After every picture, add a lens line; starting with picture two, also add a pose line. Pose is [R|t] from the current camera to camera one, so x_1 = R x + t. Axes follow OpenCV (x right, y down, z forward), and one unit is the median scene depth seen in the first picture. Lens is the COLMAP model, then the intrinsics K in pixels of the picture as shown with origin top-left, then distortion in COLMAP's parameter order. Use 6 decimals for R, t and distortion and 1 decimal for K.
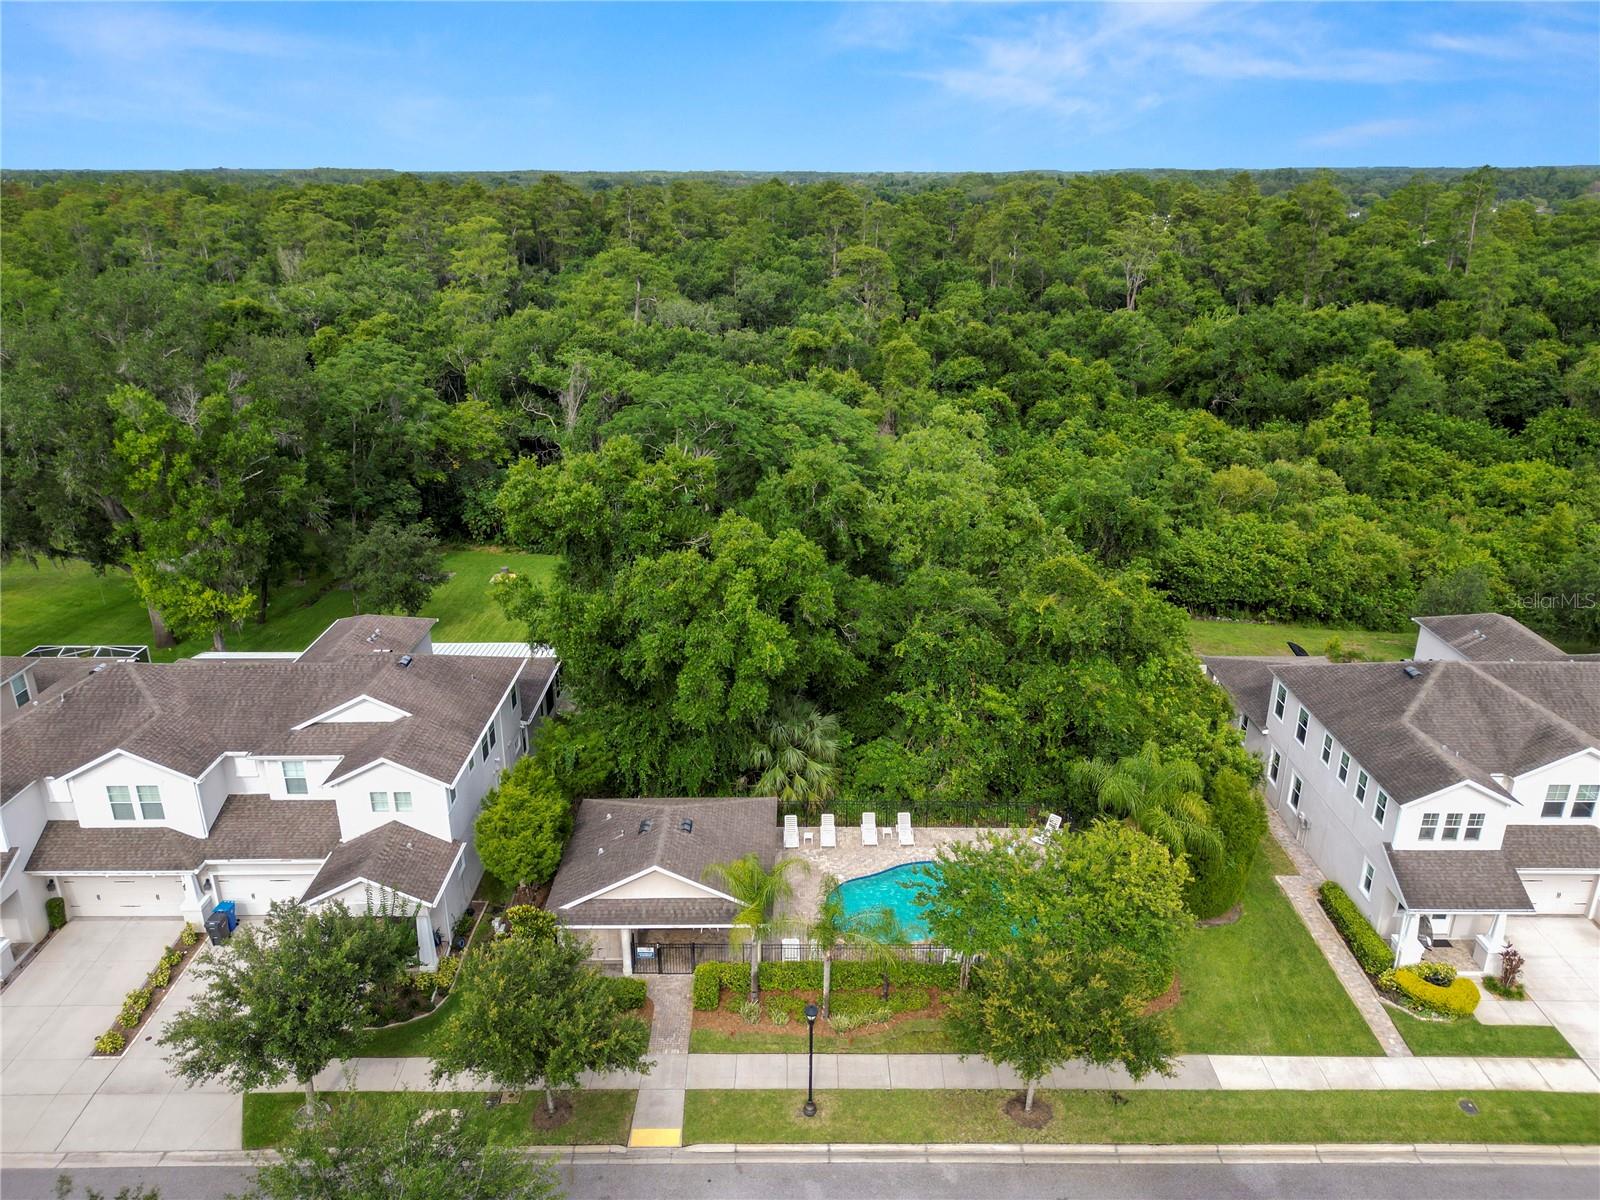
lens RADIAL K [[1137.0, 0, 783.8], [0, 1137.0, 604.5], [0, 0, 1]] dist [0.036574, -0.002390]
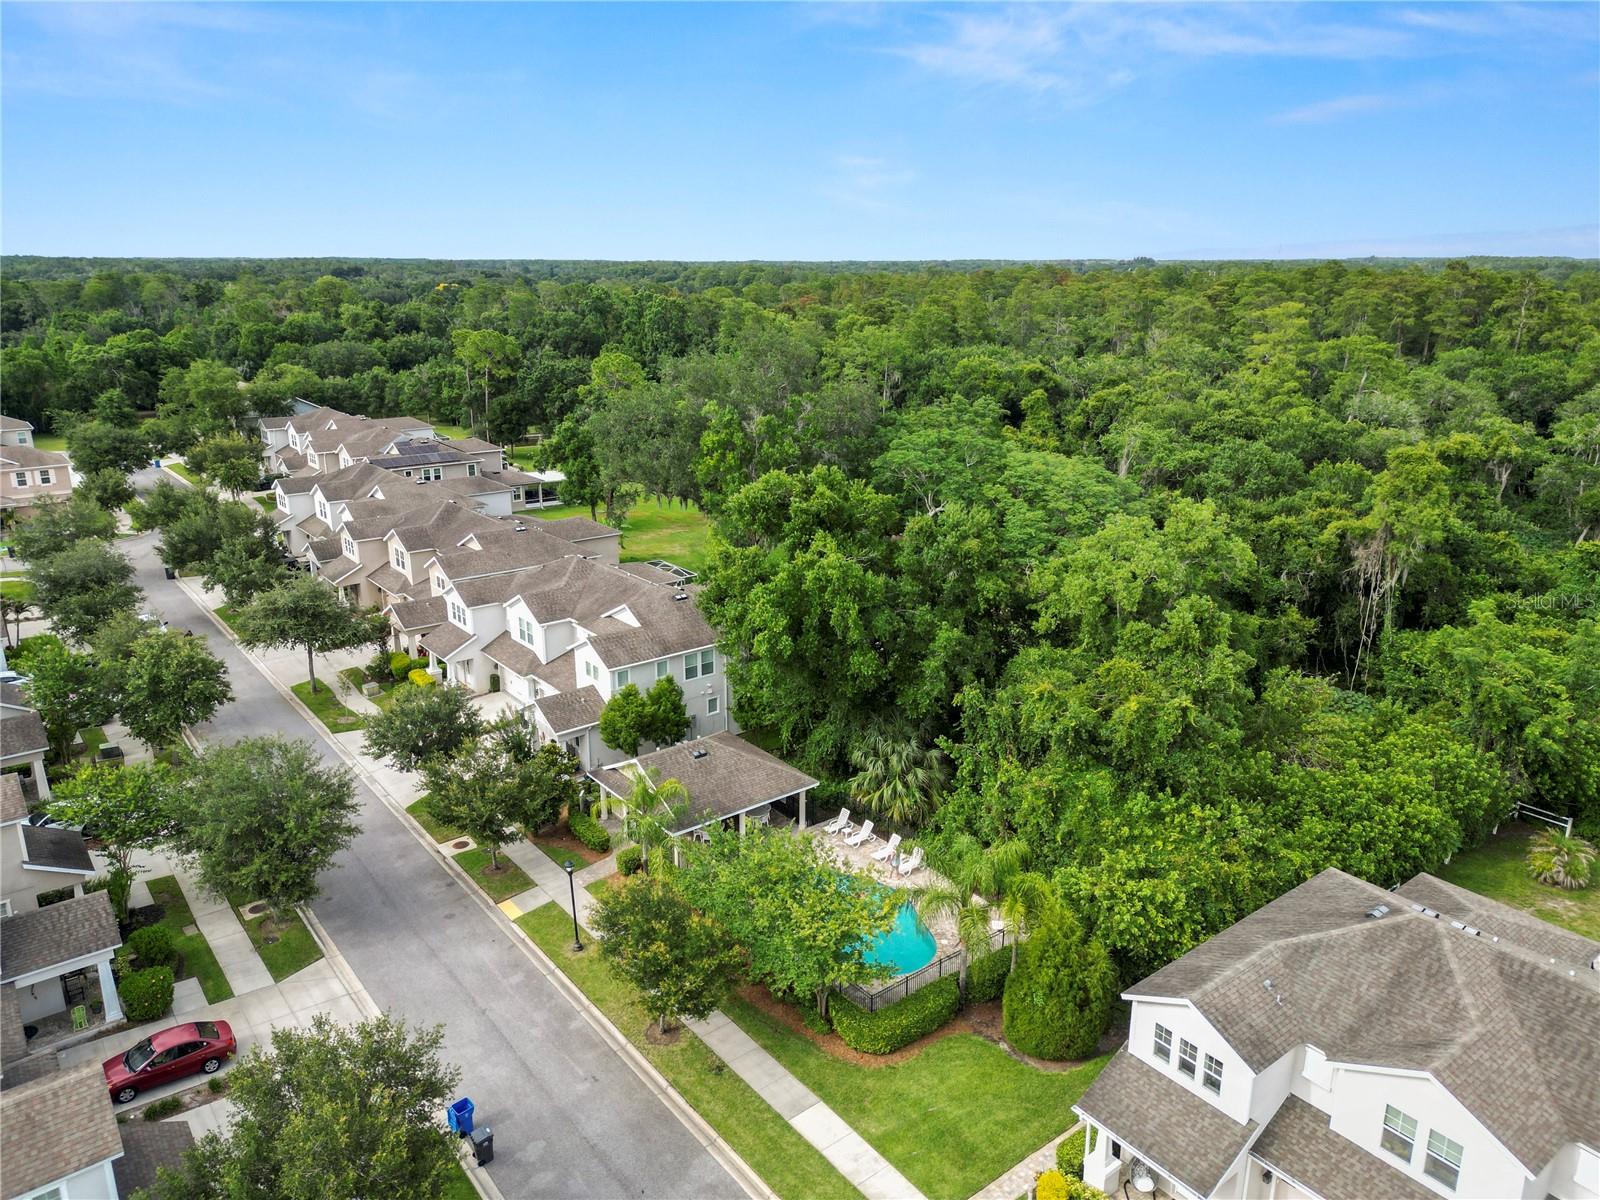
lens RADIAL K [[1118.4, 0, 794.8], [0, 1118.4, 604.9], [0, 0, 1]] dist [0.090520, -0.098741]
pose [[0.614863, 0.232877, -0.753466, 0.932453], [-0.282042, 0.957152, 0.065672, -0.084836], [0.736475, 0.172129, 0.654199, 0.222816]]
